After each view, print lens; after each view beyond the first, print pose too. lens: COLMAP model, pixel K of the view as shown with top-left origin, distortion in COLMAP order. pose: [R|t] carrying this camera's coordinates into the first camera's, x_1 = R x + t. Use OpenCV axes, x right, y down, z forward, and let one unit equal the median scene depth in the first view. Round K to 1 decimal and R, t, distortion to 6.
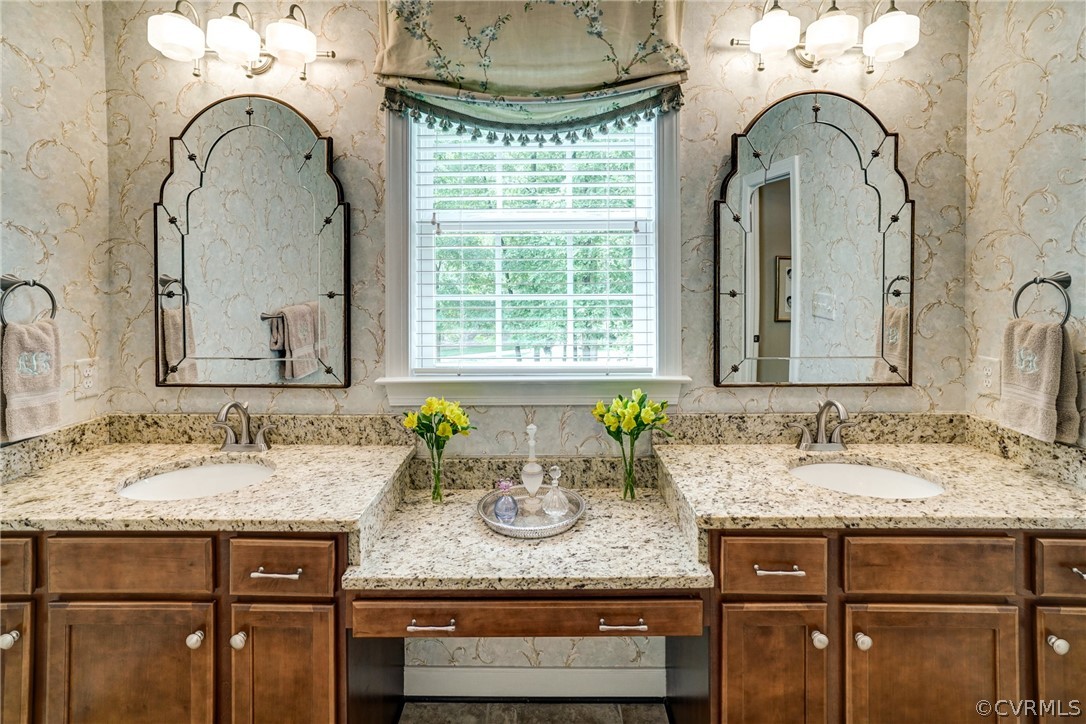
lens RADIAL K [[512.8, 0, 543.0], [0, 512.8, 287.0], [0, 0, 1]] dist [0.000234, 0.000809]
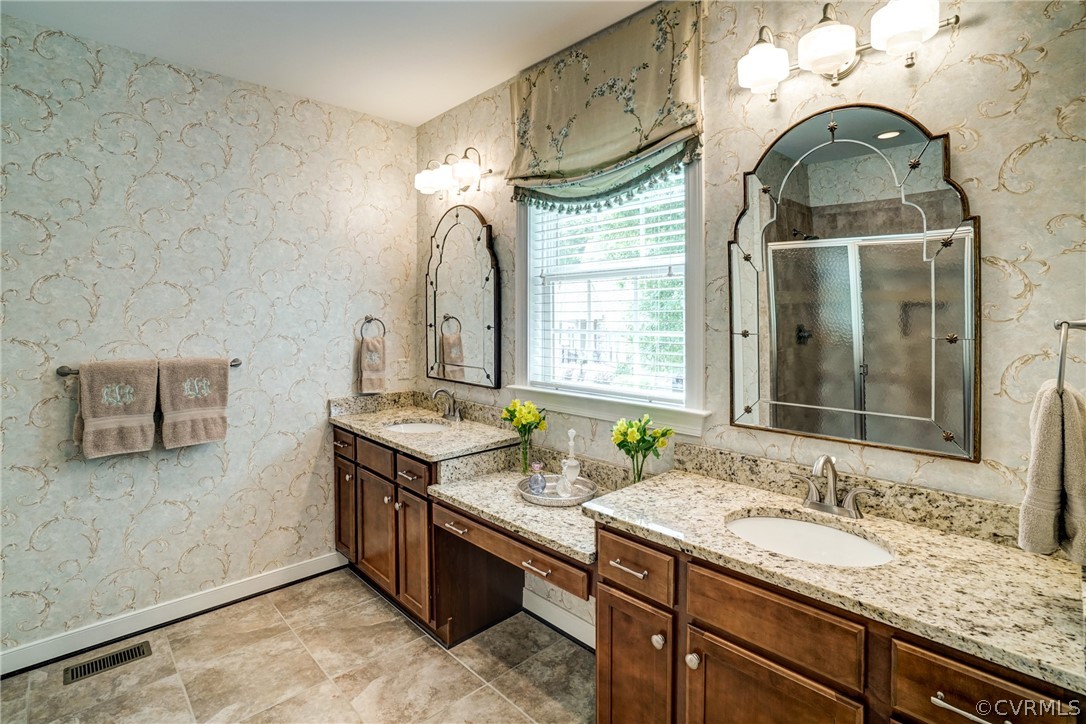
lens RADIAL K [[517.9, 0, 542.8], [0, 517.9, 323.2], [0, 0, 1]] dist [-0.011077, 0.000792]
pose [[0.706733, 0.012996, -0.707361, 0.801882], [-0.013129, 0.999900, 0.005253, -0.007014], [0.707358, 0.005575, 0.706833, 0.016622]]
